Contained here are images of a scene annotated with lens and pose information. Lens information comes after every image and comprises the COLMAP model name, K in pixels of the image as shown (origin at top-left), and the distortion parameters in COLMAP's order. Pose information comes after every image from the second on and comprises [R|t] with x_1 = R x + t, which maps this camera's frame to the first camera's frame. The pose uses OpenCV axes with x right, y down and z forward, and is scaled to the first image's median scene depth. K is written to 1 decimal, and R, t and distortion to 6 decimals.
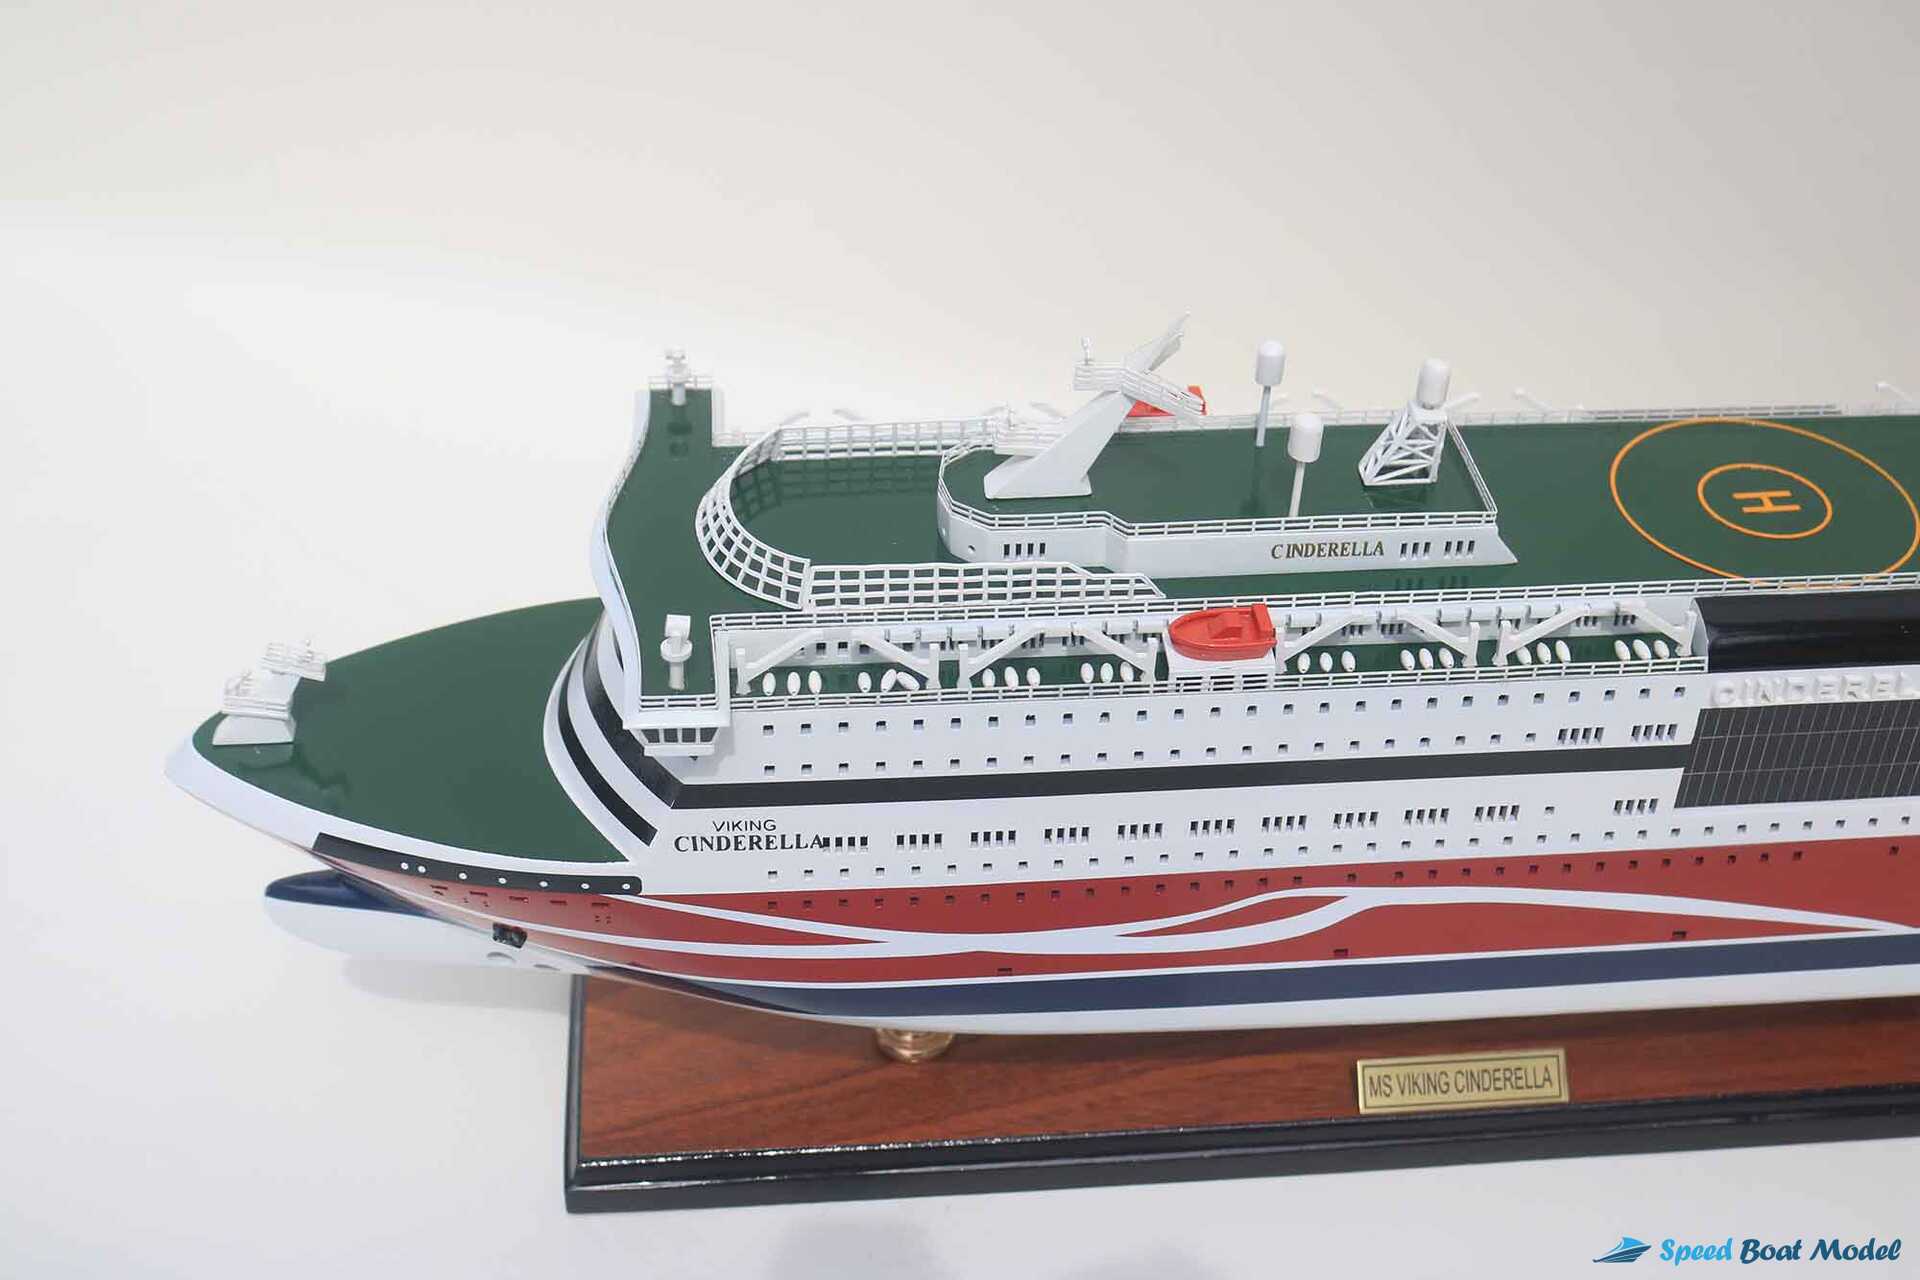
lens RADIAL K [[2447.3, 0, 927.4], [0, 2447.3, 634.7], [0, 0, 1]] dist [-0.090287, 0.000000]
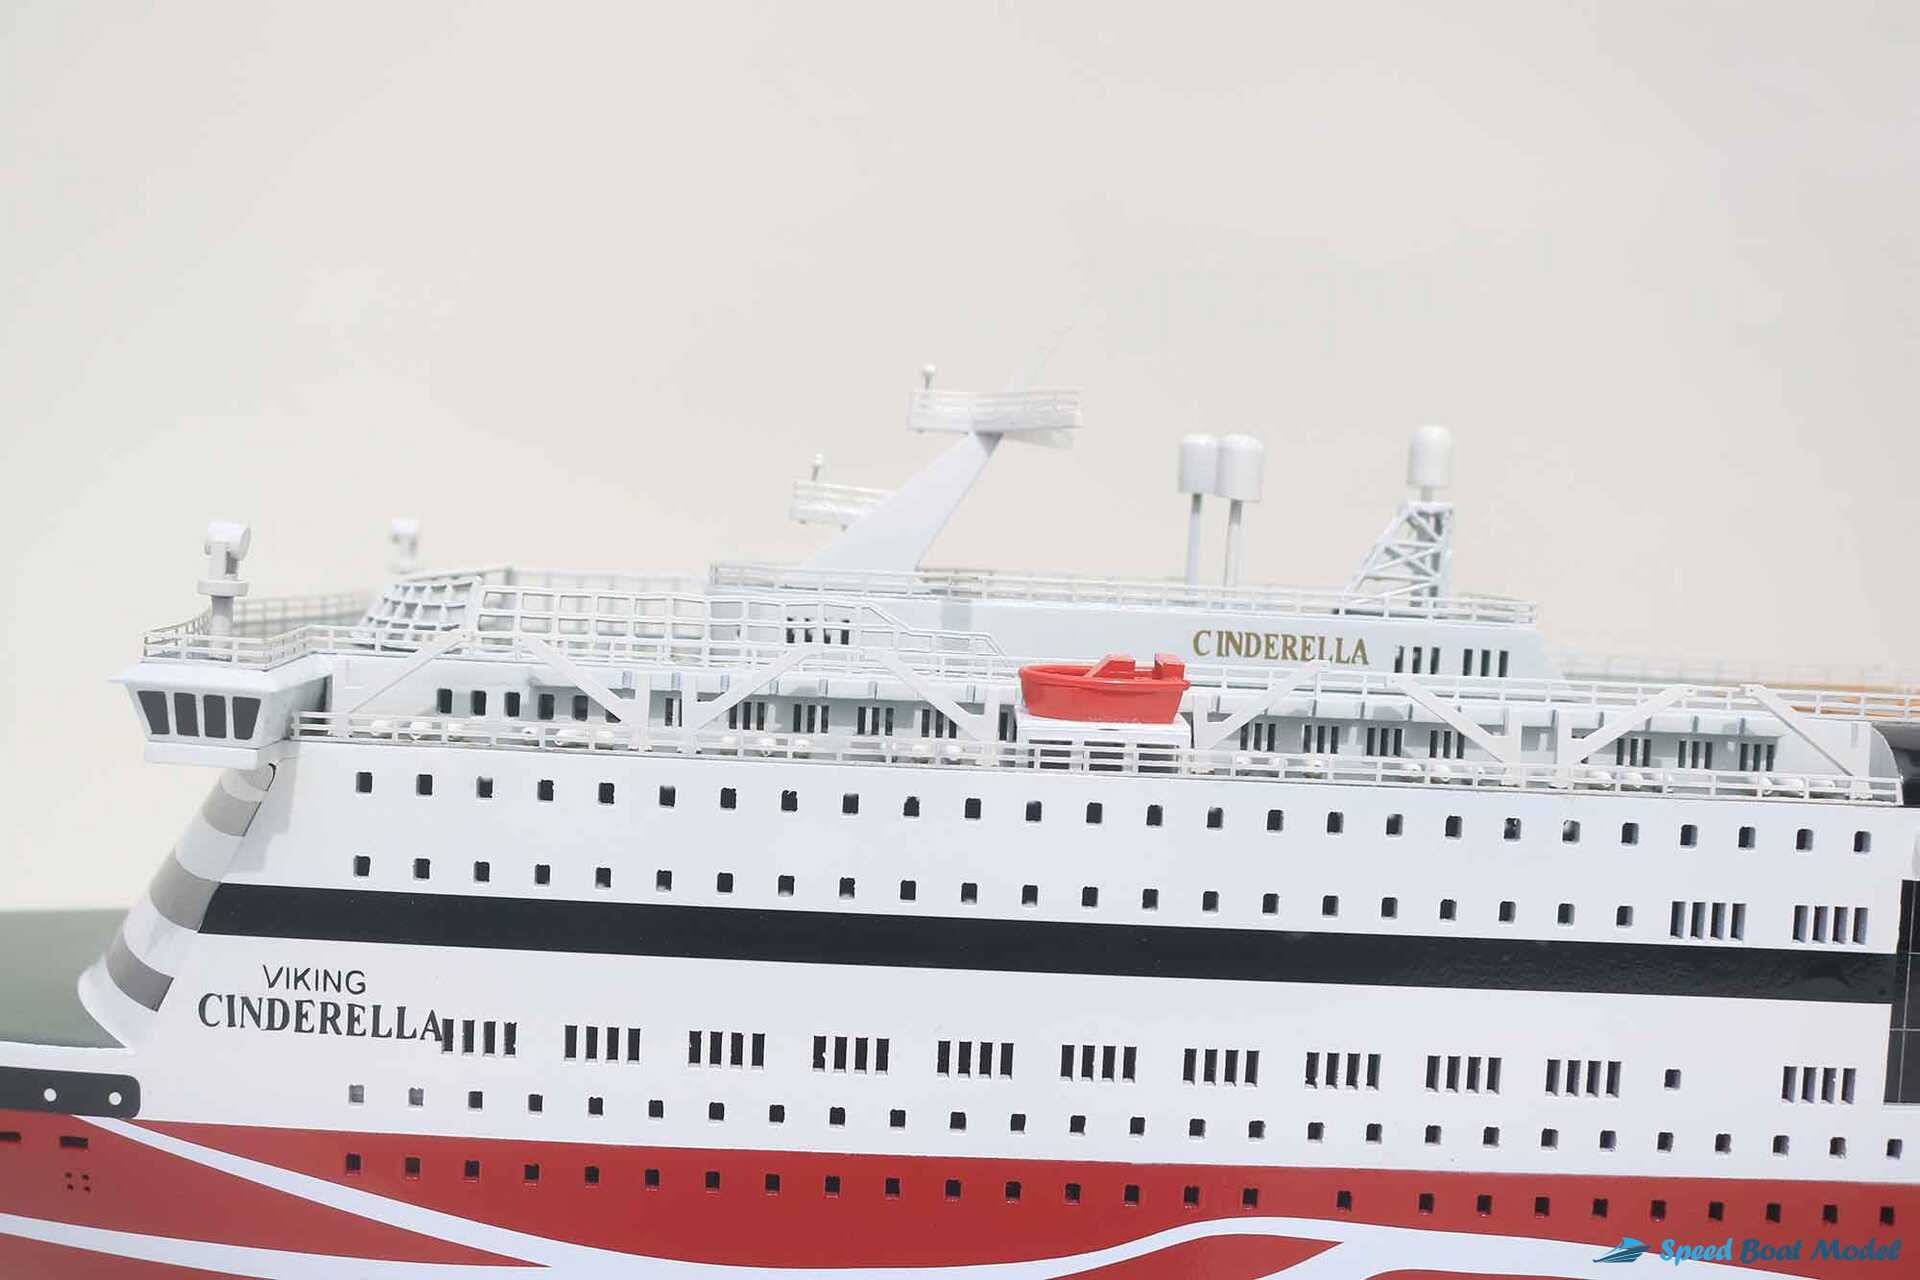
lens RADIAL K [[2259.3, 0, 937.1], [0, 2259.3, 629.9], [0, 0, 1]] dist [-0.086923, 0.000000]
pose [[0.997535, 0.035609, -0.060460, 0.108360], [-0.063267, 0.829080, -0.555540, 0.302008], [0.030343, 0.557996, 0.829289, 0.493289]]
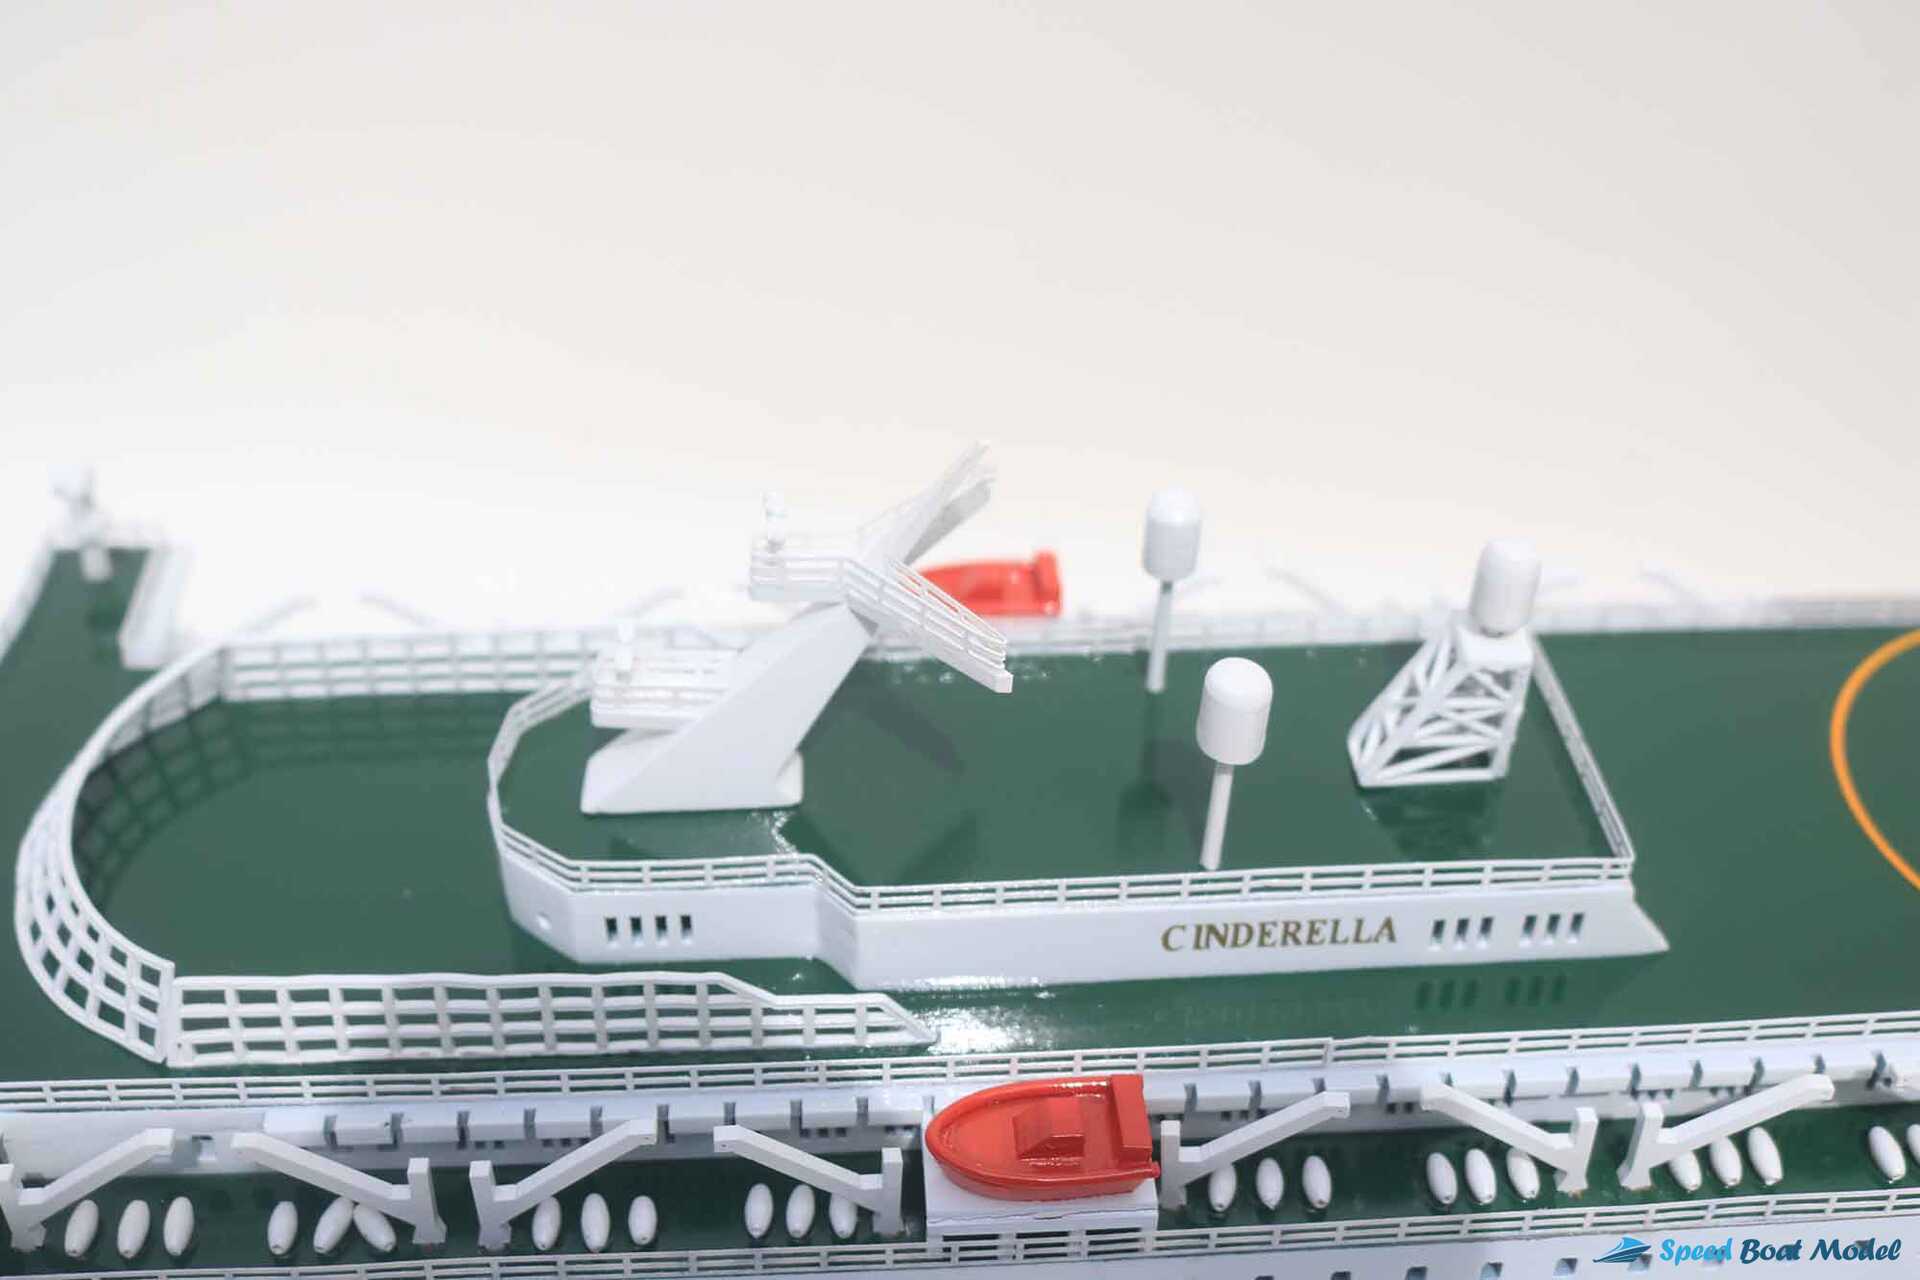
lens RADIAL K [[2259.3, 0, 954.7], [0, 2259.3, 635.6], [0, 0, 1]] dist [-0.086923, 0.000000]
pose [[0.999909, 0.011095, -0.007661, 0.102491], [-0.011016, 0.999887, 0.010254, -0.097197], [0.007773, -0.010169, 0.999918, 0.555589]]
